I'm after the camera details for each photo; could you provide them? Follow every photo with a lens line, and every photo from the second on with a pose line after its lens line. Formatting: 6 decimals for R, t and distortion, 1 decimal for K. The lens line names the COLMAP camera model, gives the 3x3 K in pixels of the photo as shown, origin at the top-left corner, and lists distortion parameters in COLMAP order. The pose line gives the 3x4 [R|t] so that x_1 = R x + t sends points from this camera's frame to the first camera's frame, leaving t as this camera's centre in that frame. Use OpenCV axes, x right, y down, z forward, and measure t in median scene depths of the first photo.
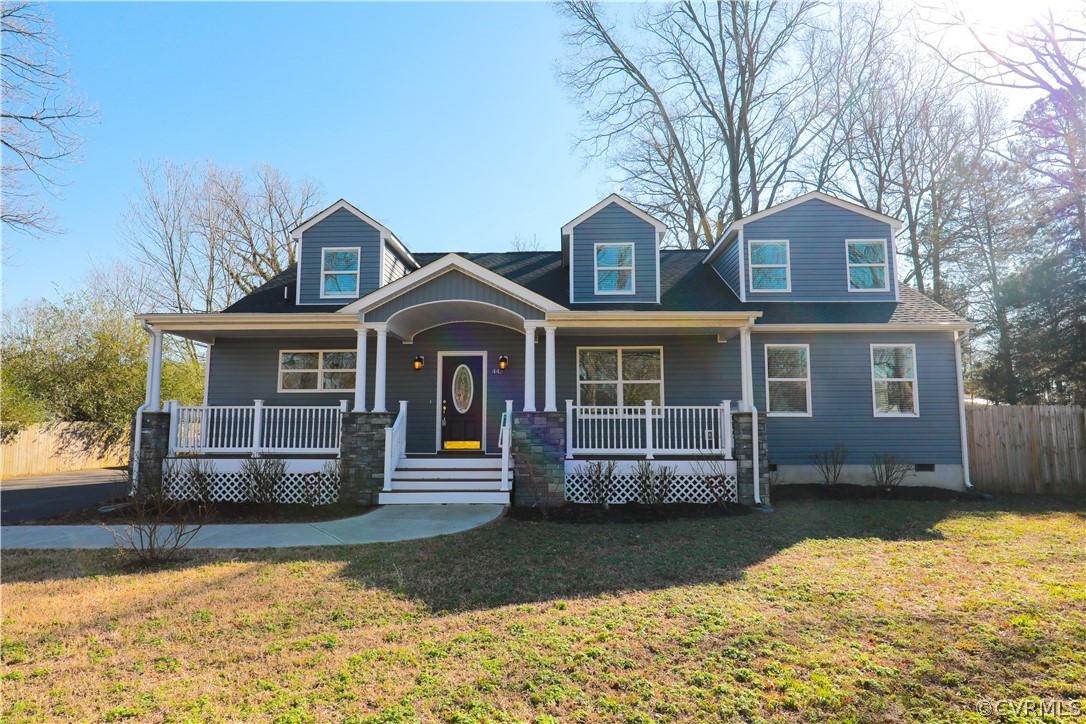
lens RADIAL K [[598.3, 0, 543.0], [0, 598.3, 362.0], [0, 0, 1]] dist [-0.018352, -0.001609]
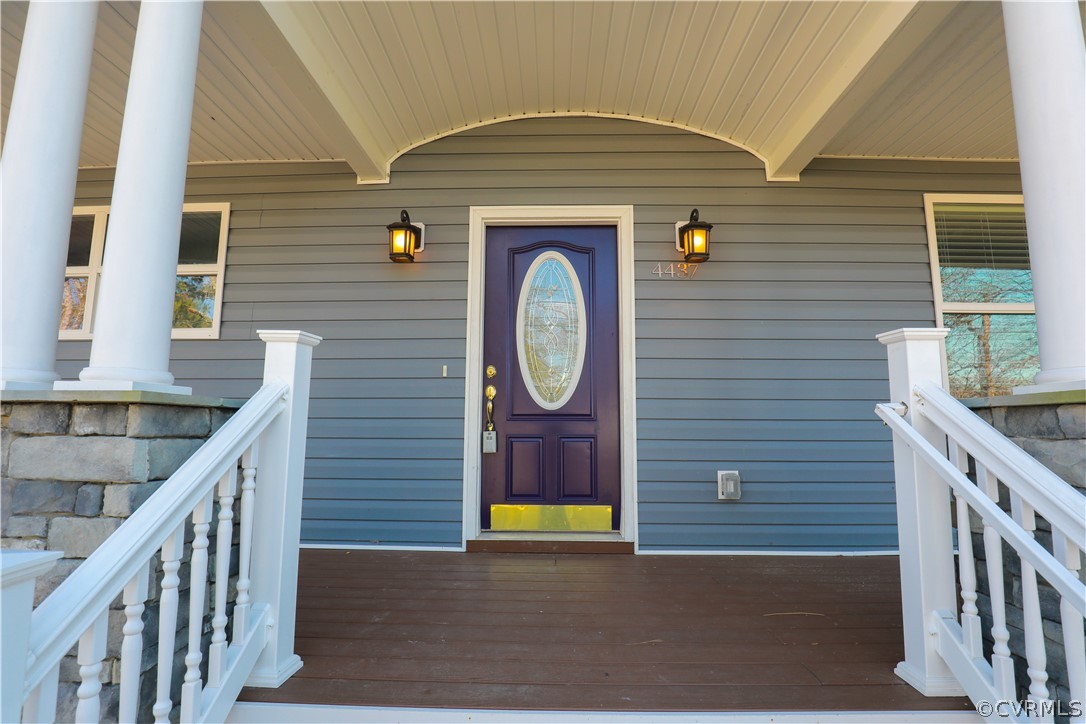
lens RADIAL K [[503.3, 0, 543.0], [0, 503.3, 362.0], [0, 0, 1]] dist [-0.020148, -0.000449]
pose [[0.999925, 0.006408, 0.010401, -0.148787], [-0.006236, 0.999845, -0.016460, 0.069540], [-0.010505, 0.016394, 0.999810, 0.786983]]
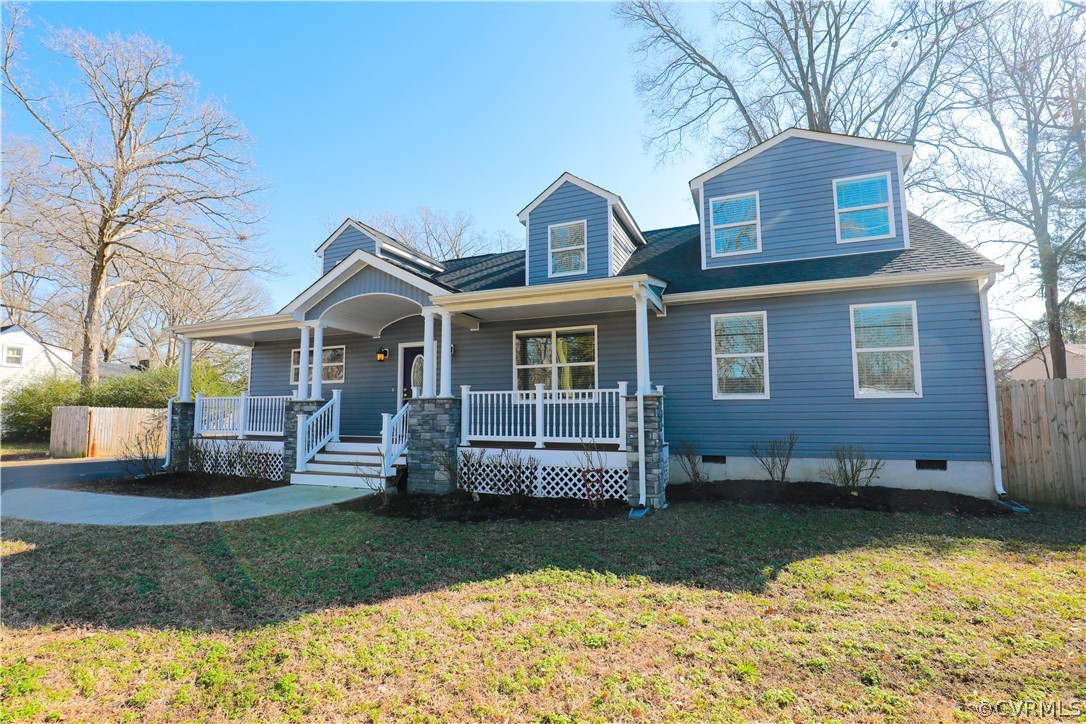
lens RADIAL K [[493.3, 0, 543.0], [0, 493.3, 362.0], [0, 0, 1]] dist [-0.026042, 0.000975]
pose [[0.937457, -0.039330, -0.345872, 0.401636], [0.044387, 0.998992, 0.006710, 0.022817], [0.345260, -0.021643, 0.938258, 0.261692]]
